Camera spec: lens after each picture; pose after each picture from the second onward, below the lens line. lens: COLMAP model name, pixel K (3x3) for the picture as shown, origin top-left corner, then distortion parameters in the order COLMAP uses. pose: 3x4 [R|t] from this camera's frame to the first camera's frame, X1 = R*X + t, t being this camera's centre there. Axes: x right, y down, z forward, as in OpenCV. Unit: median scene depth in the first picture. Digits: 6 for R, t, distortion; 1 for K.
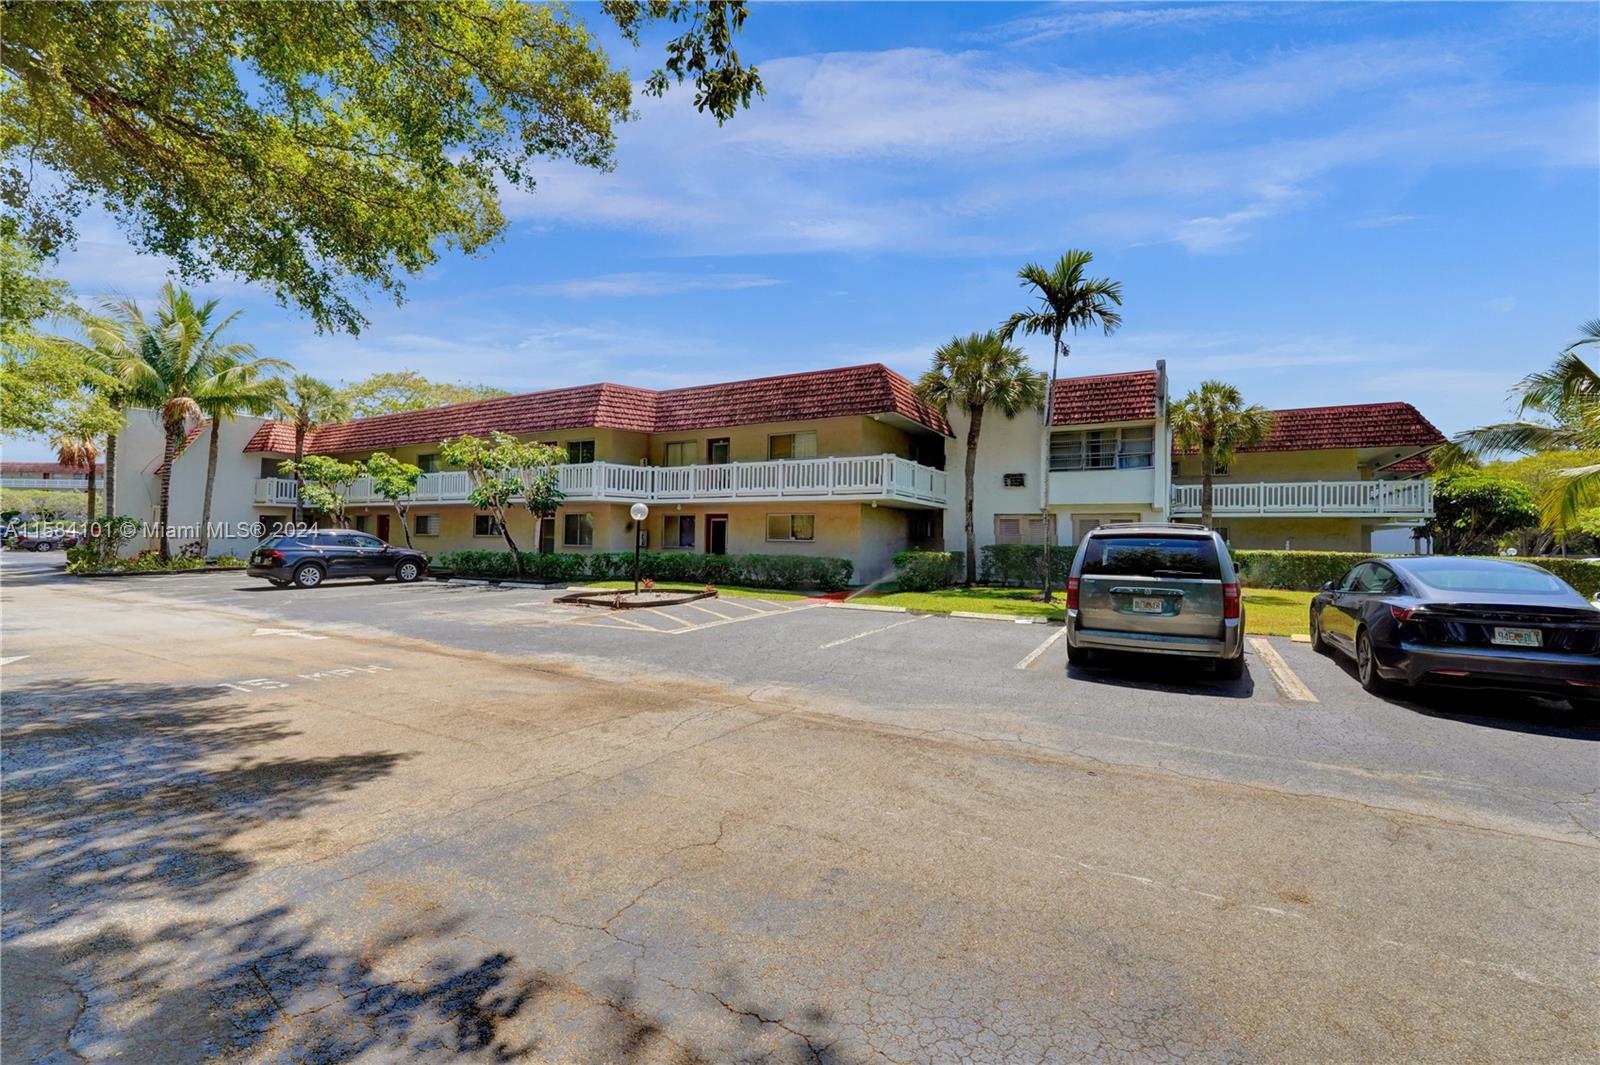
lens RADIAL K [[642.4, 0, 800.4], [0, 642.4, 531.4], [0, 0, 1]] dist [0.000901, 0.000014]
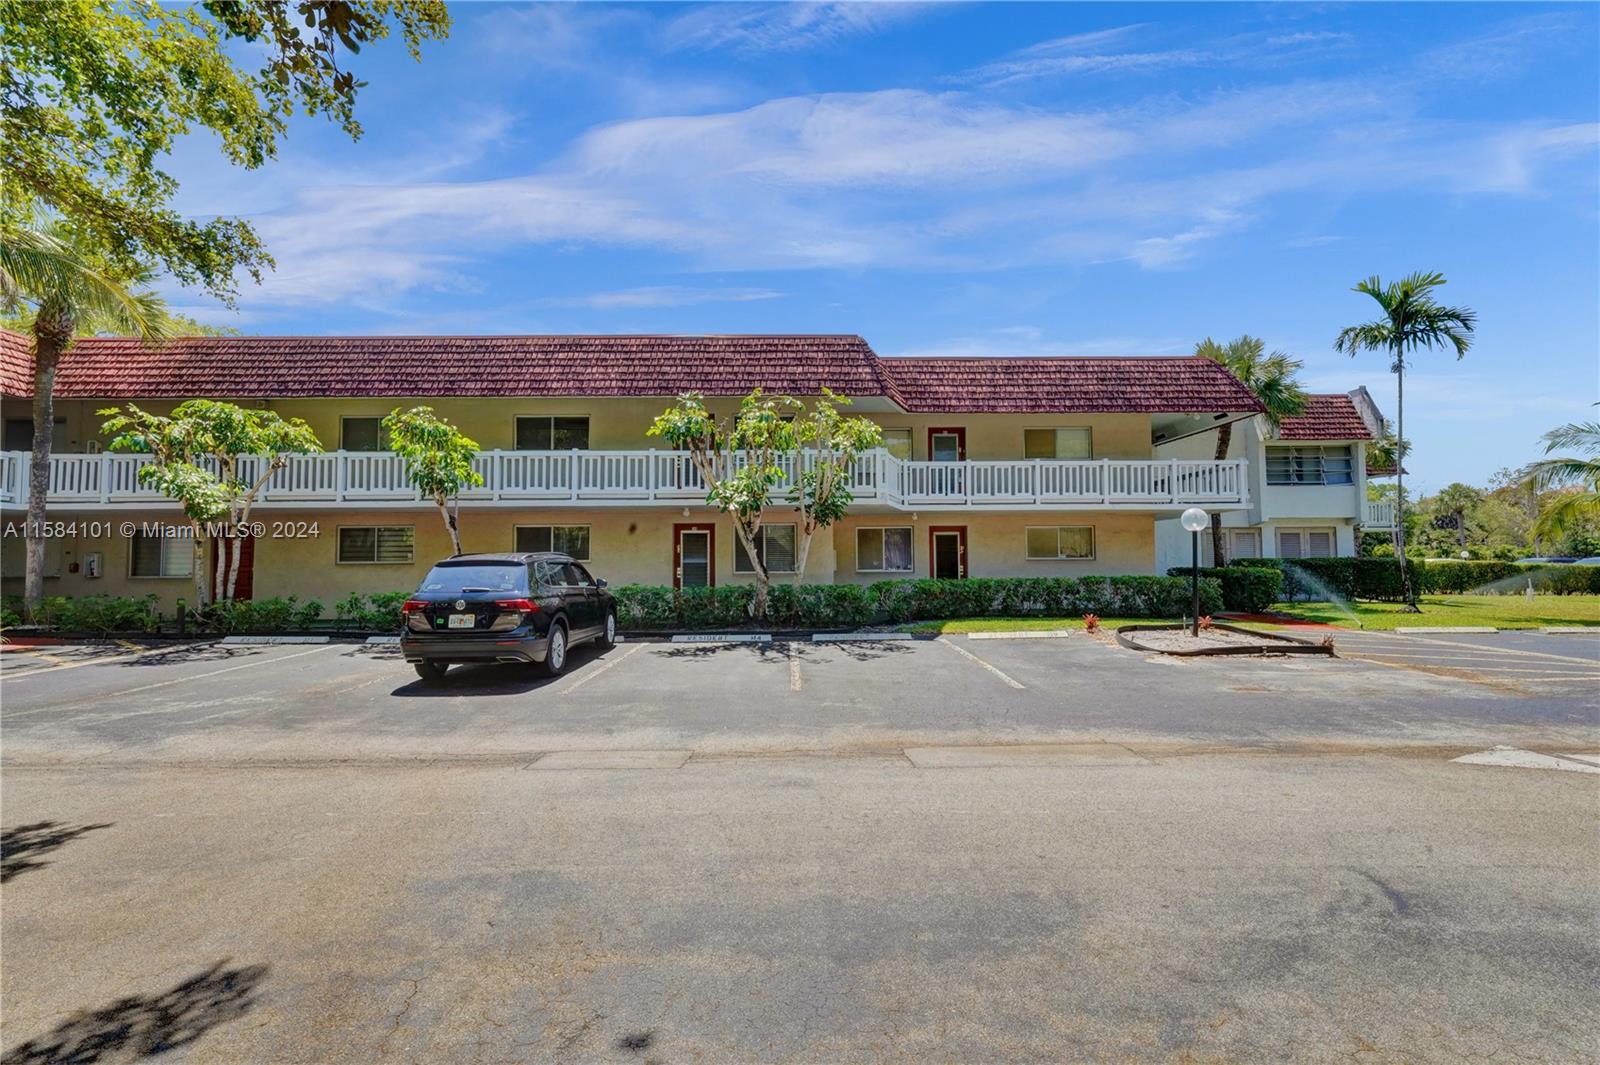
lens RADIAL K [[696.4, 0, 802.1], [0, 696.4, 532.3], [0, 0, 1]] dist [-0.015969, -0.000175]
pose [[0.874804, -0.000198, 0.484477, -0.729333], [0.011999, 0.999702, -0.021256, -0.004380], [-0.484328, 0.024408, 0.874546, 0.385117]]
